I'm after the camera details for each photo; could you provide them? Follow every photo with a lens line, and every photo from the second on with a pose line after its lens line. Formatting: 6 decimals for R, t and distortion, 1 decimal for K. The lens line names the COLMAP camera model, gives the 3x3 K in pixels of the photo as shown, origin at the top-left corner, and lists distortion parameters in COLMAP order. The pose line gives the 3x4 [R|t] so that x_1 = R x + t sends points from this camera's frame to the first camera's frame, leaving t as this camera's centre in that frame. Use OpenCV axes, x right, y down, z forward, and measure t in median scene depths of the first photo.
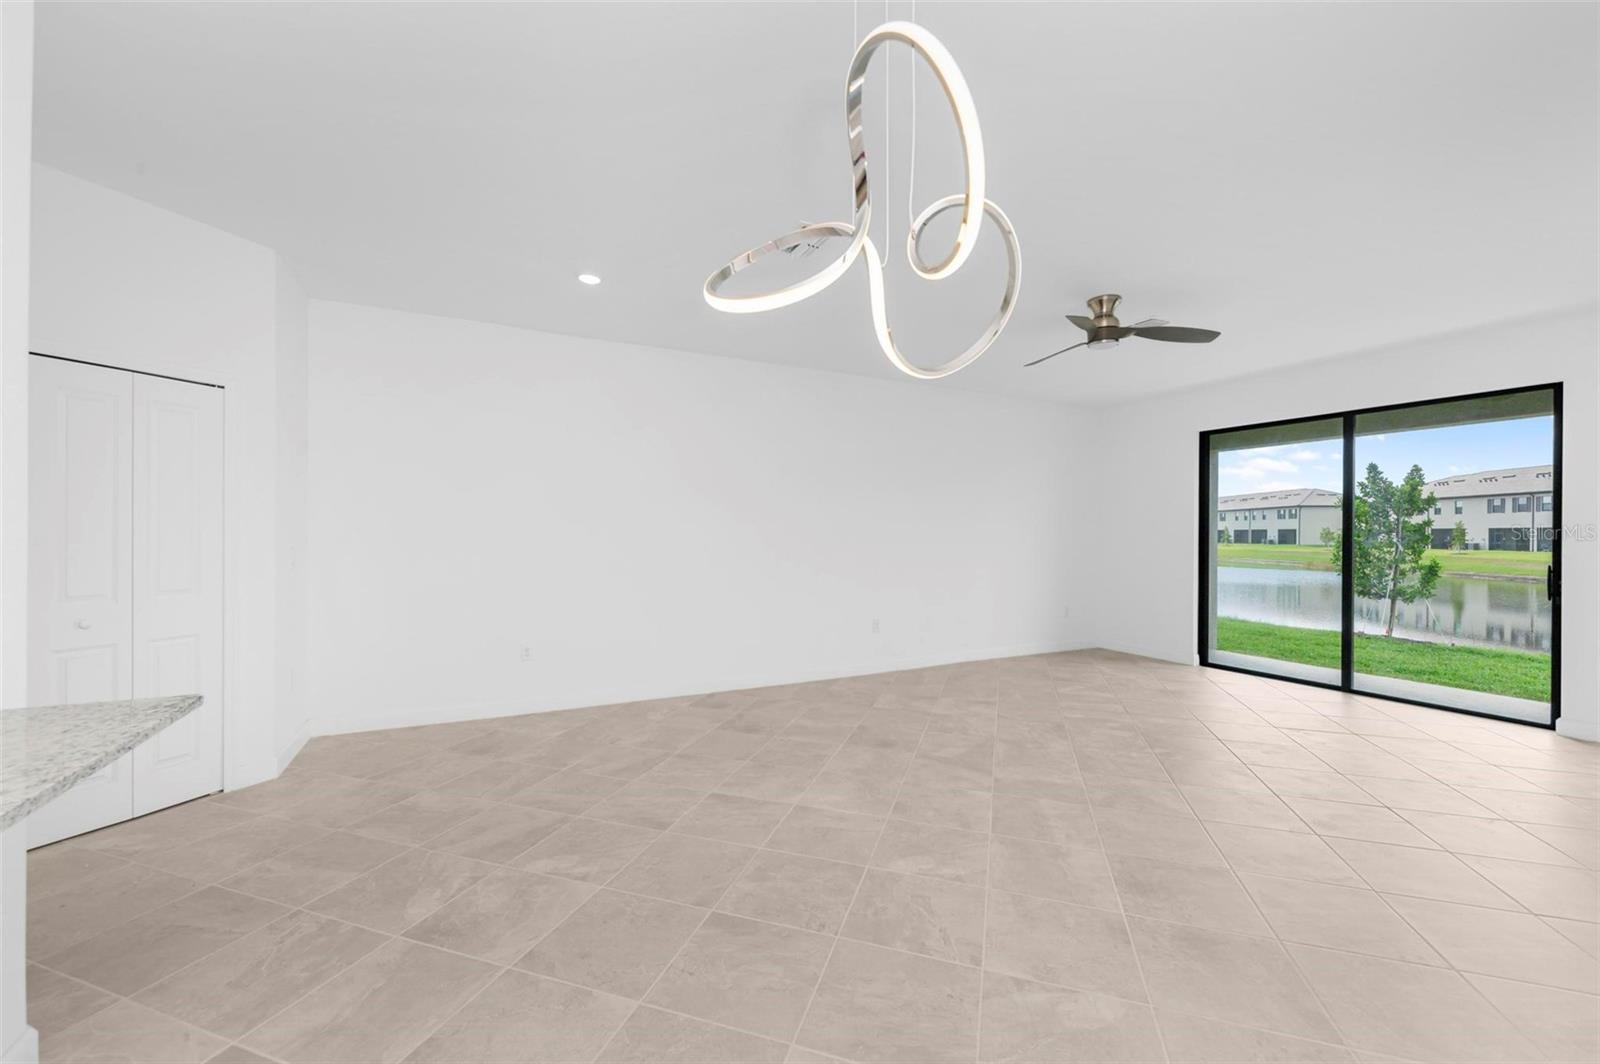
lens RADIAL K [[628.1, 0, 798.9], [0, 628.1, 528.7], [0, 0, 1]] dist [0.011603, -0.004727]
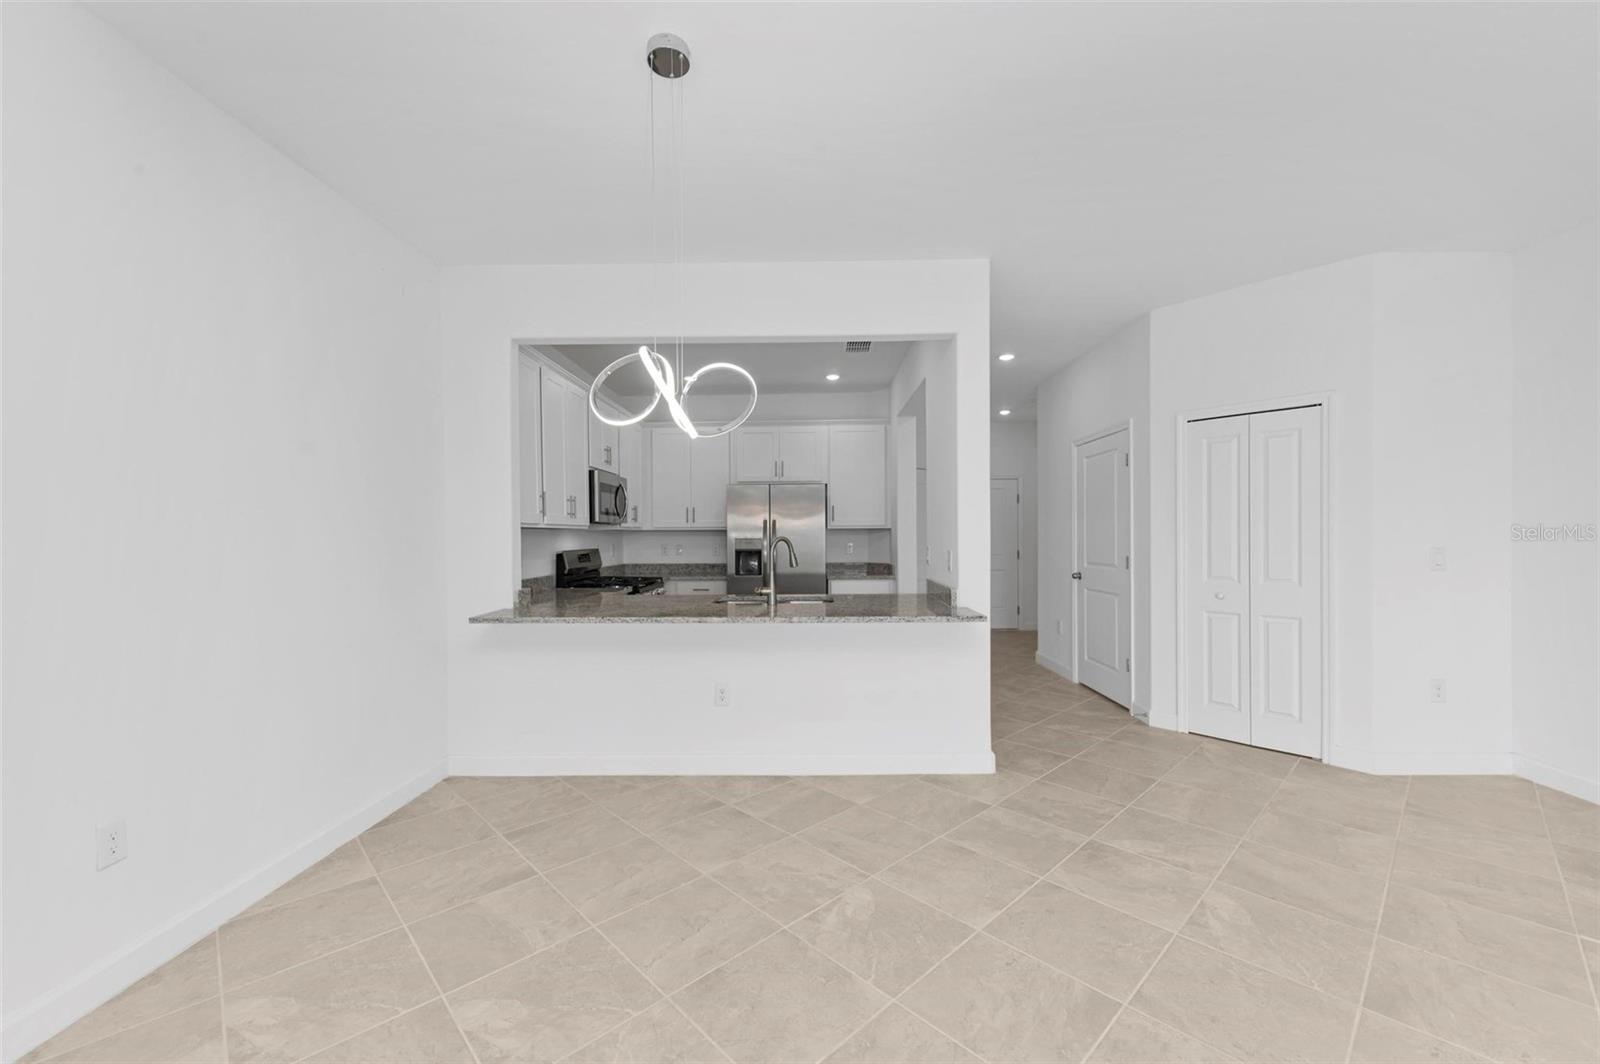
lens RADIAL K [[628.1, 0, 805.5], [0, 628.1, 528.1], [0, 0, 1]] dist [0.011603, -0.004727]
pose [[-0.459328, -0.012183, -0.888183, 0.393338], [0.010999, 0.999751, -0.019402, 0.005944], [0.888199, -0.018681, -0.459080, 0.520207]]
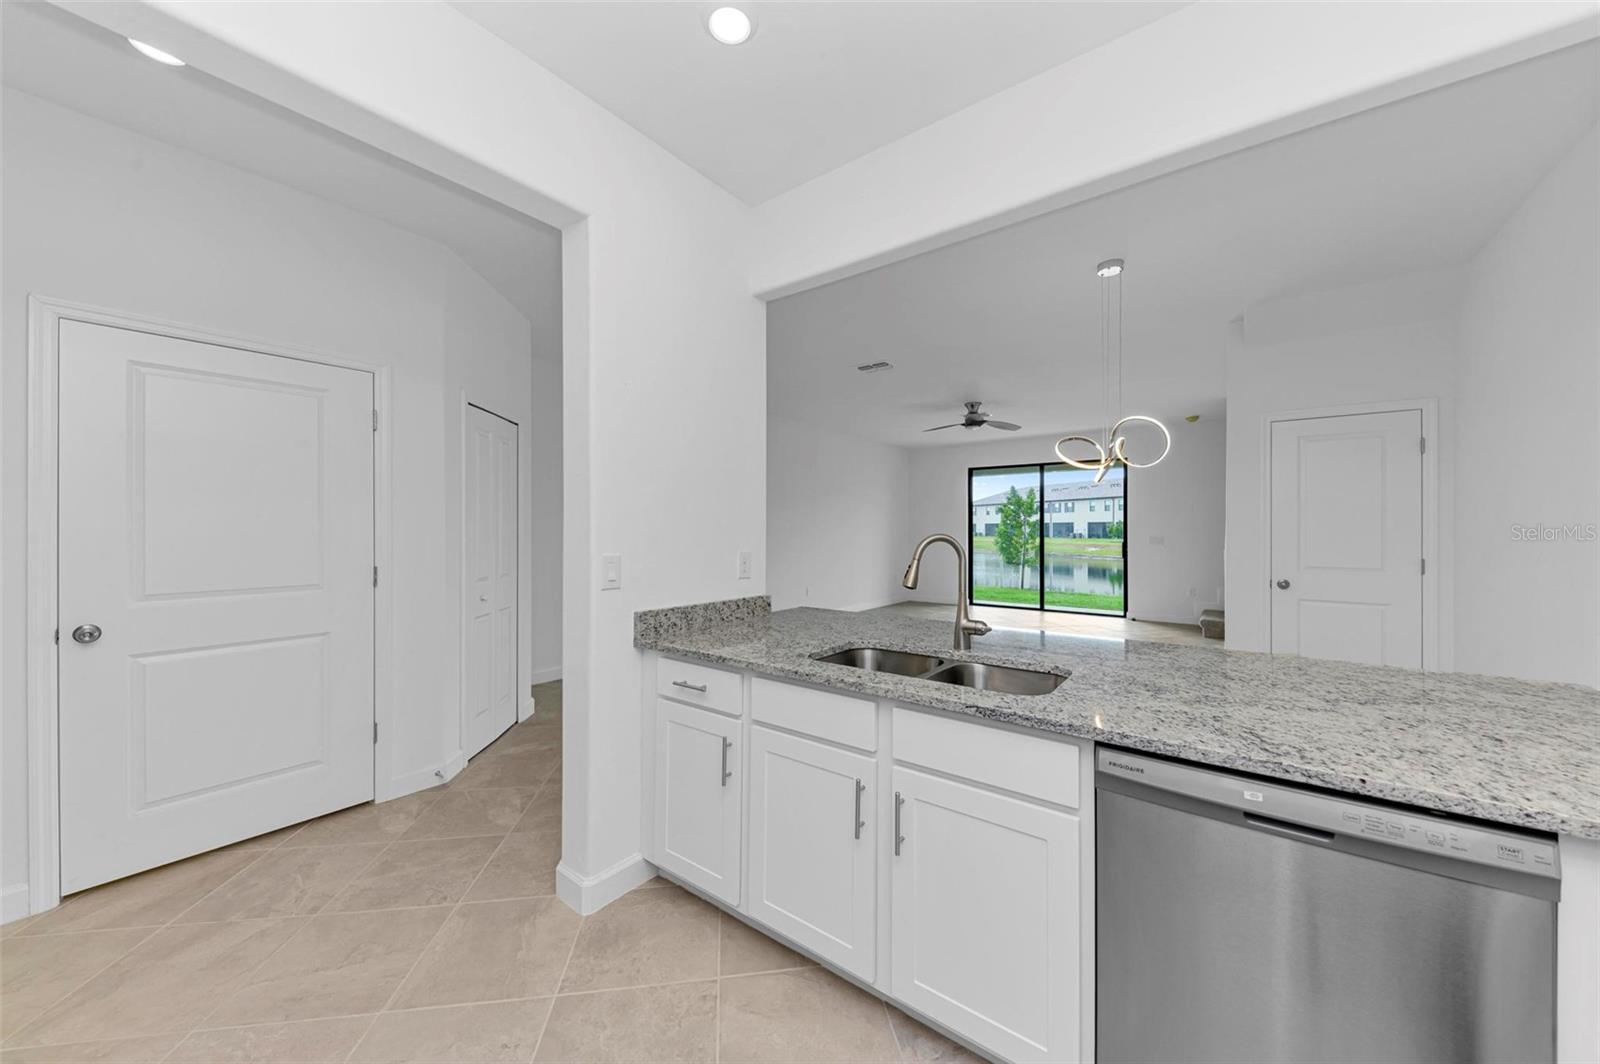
lens RADIAL K [[557.8, 0, 794.1], [0, 557.8, 531.0], [0, 0, 1]] dist [0.005858, -0.001768]
pose [[0.904644, -0.008870, 0.426076, -0.650941], [0.004119, 0.999919, 0.012071, -0.007588], [-0.426149, -0.009165, 0.904607, -0.255540]]
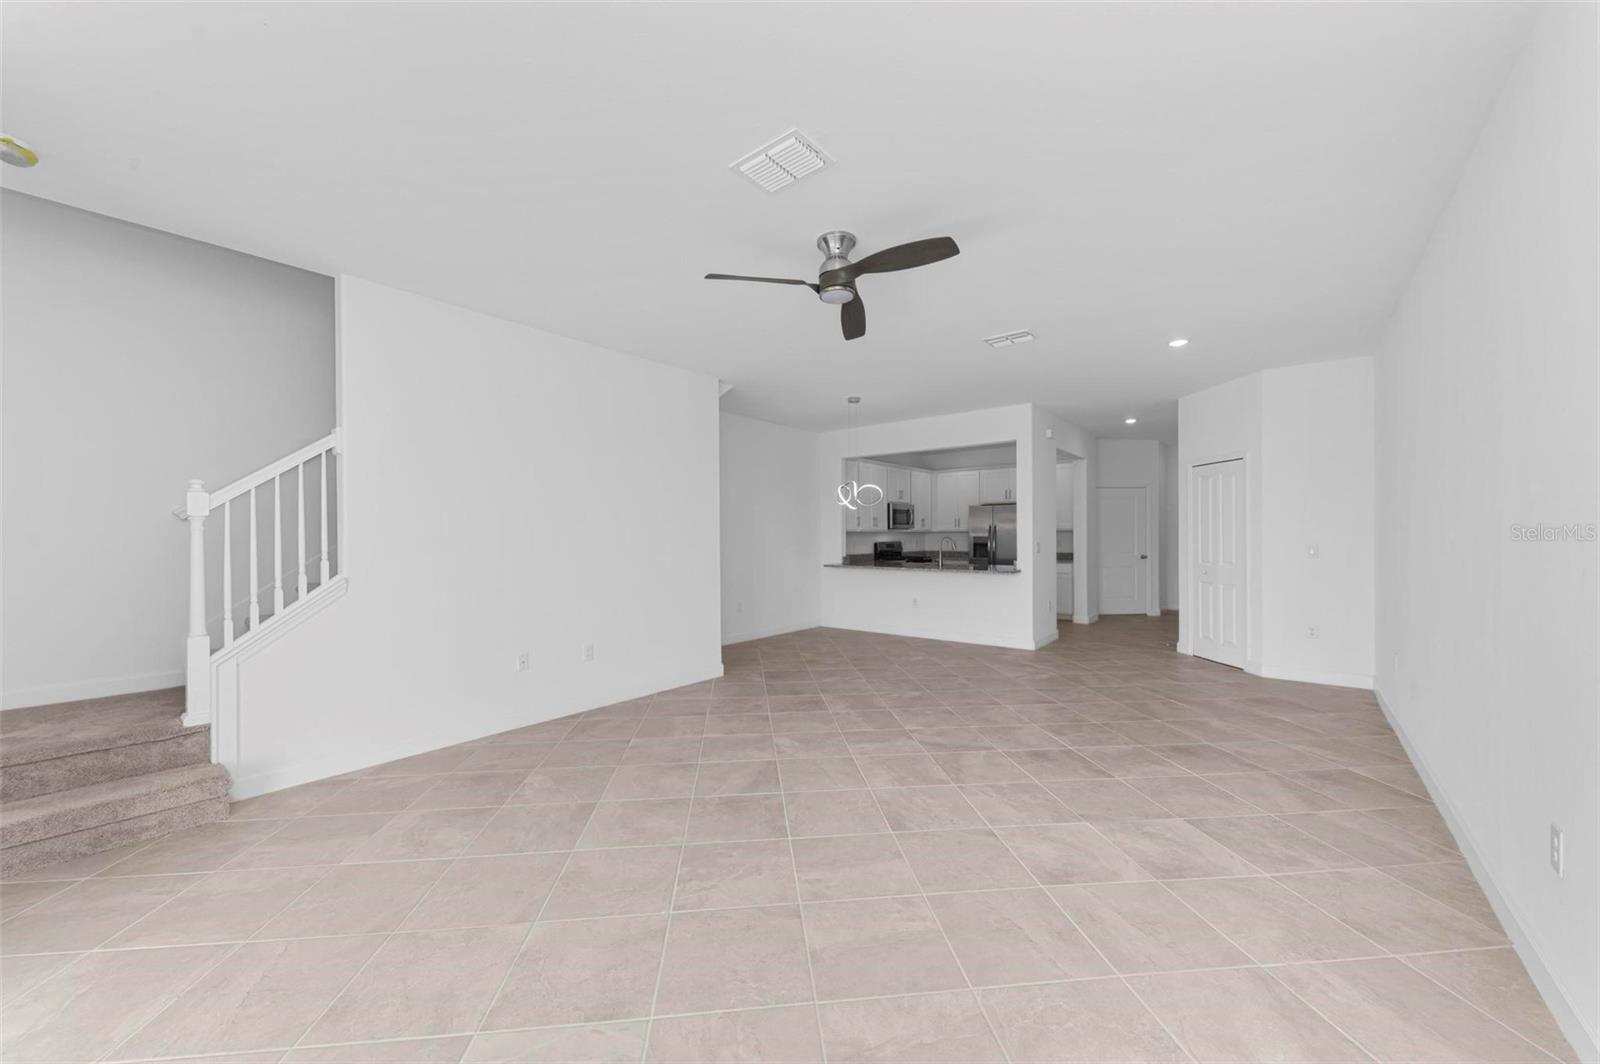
lens RADIAL K [[557.8, 0, 801.0], [0, 557.8, 539.7], [0, 0, 1]] dist [0.005858, -0.001768]
pose [[-0.915319, 0.001066, -0.402728, 0.713051], [0.002411, 0.999993, -0.002831, 0.017082], [0.402722, -0.003562, -0.915316, 1.444731]]
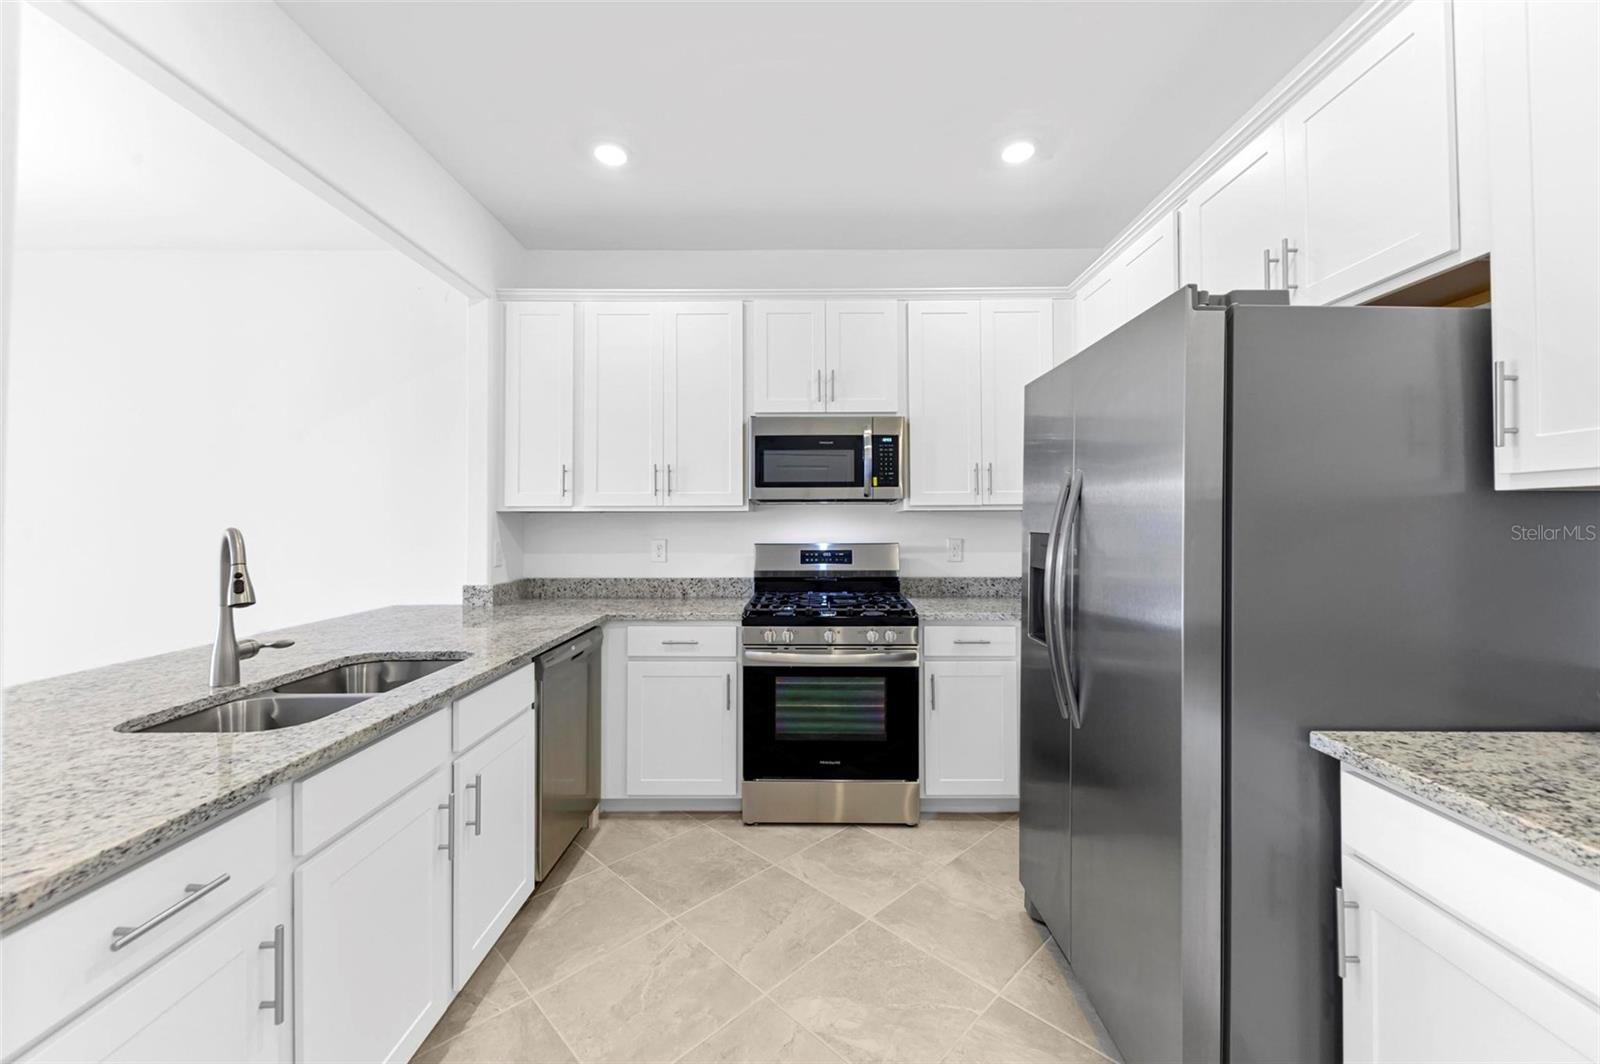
lens RADIAL K [[628.1, 0, 812.4], [0, 628.1, 513.4], [0, 0, 1]] dist [0.011603, -0.004727]
pose [[-0.894625, -0.001224, 0.446816, -0.812870], [-0.009216, 0.999834, -0.015713, -0.005778], [-0.446722, -0.018175, -0.894488, 0.269479]]
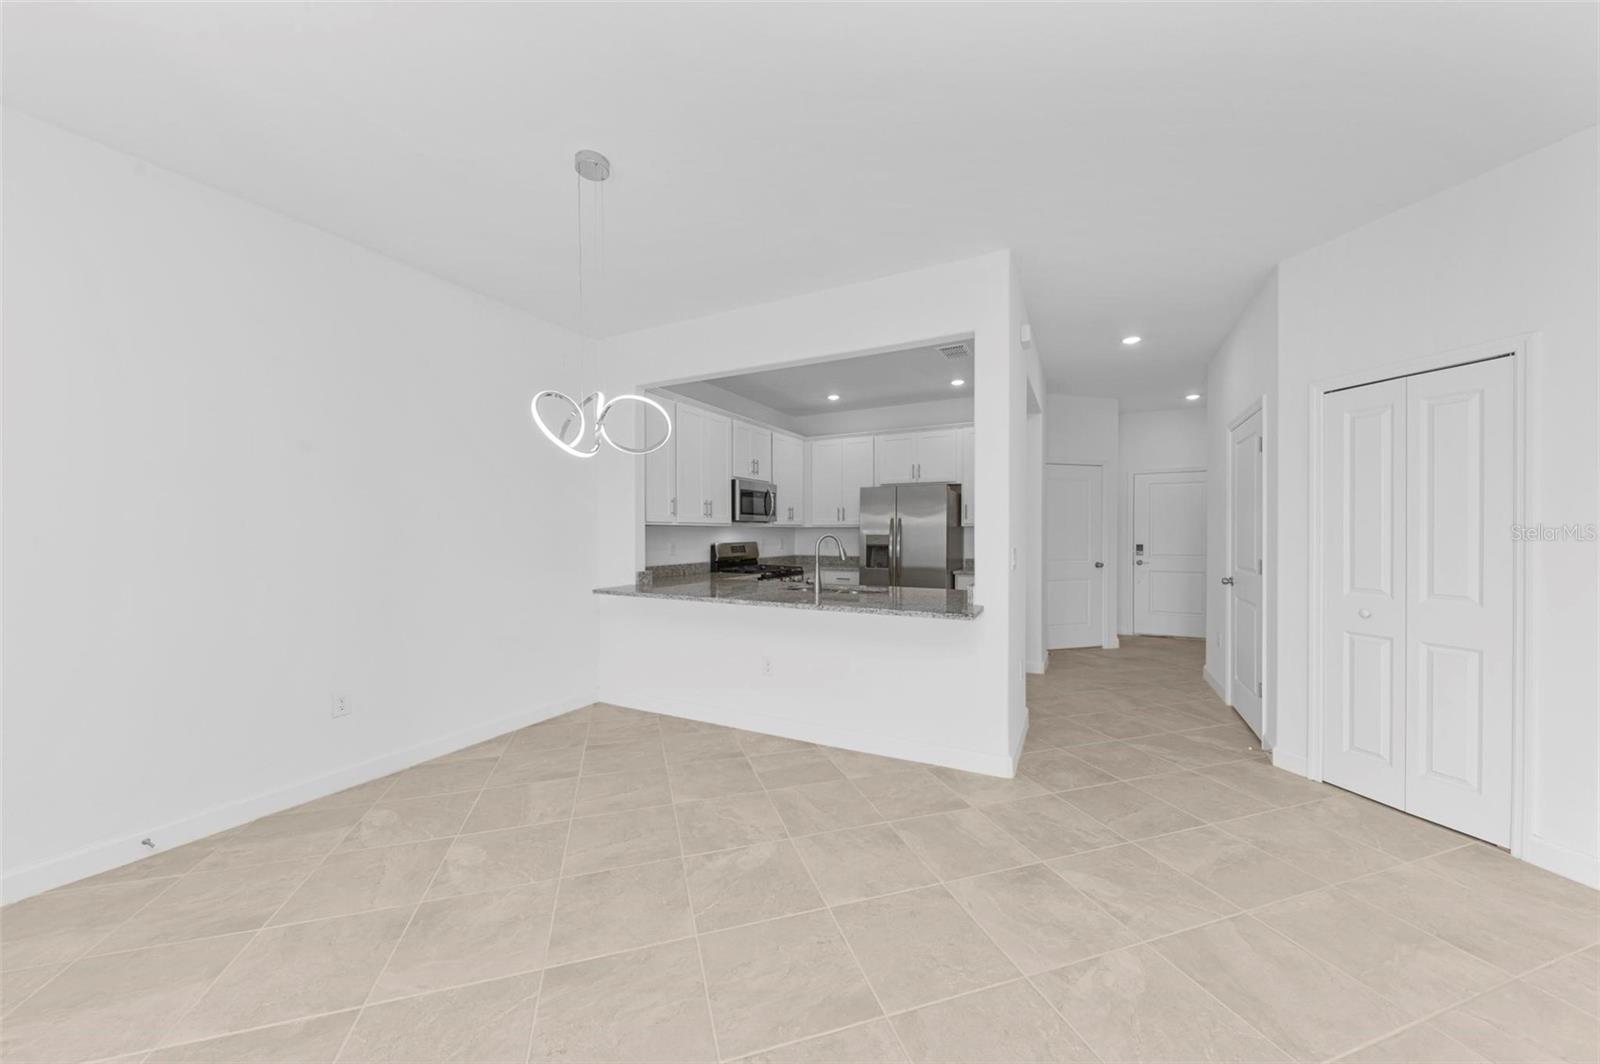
lens RADIAL K [[557.8, 0, 807.1], [0, 557.8, 524.3], [0, 0, 1]] dist [0.005858, -0.001768]
pose [[-0.803071, -0.014393, -0.595709, 0.184556], [0.000130, 0.999704, -0.024329, 0.007988], [0.595883, -0.019615, -0.802832, 0.770435]]
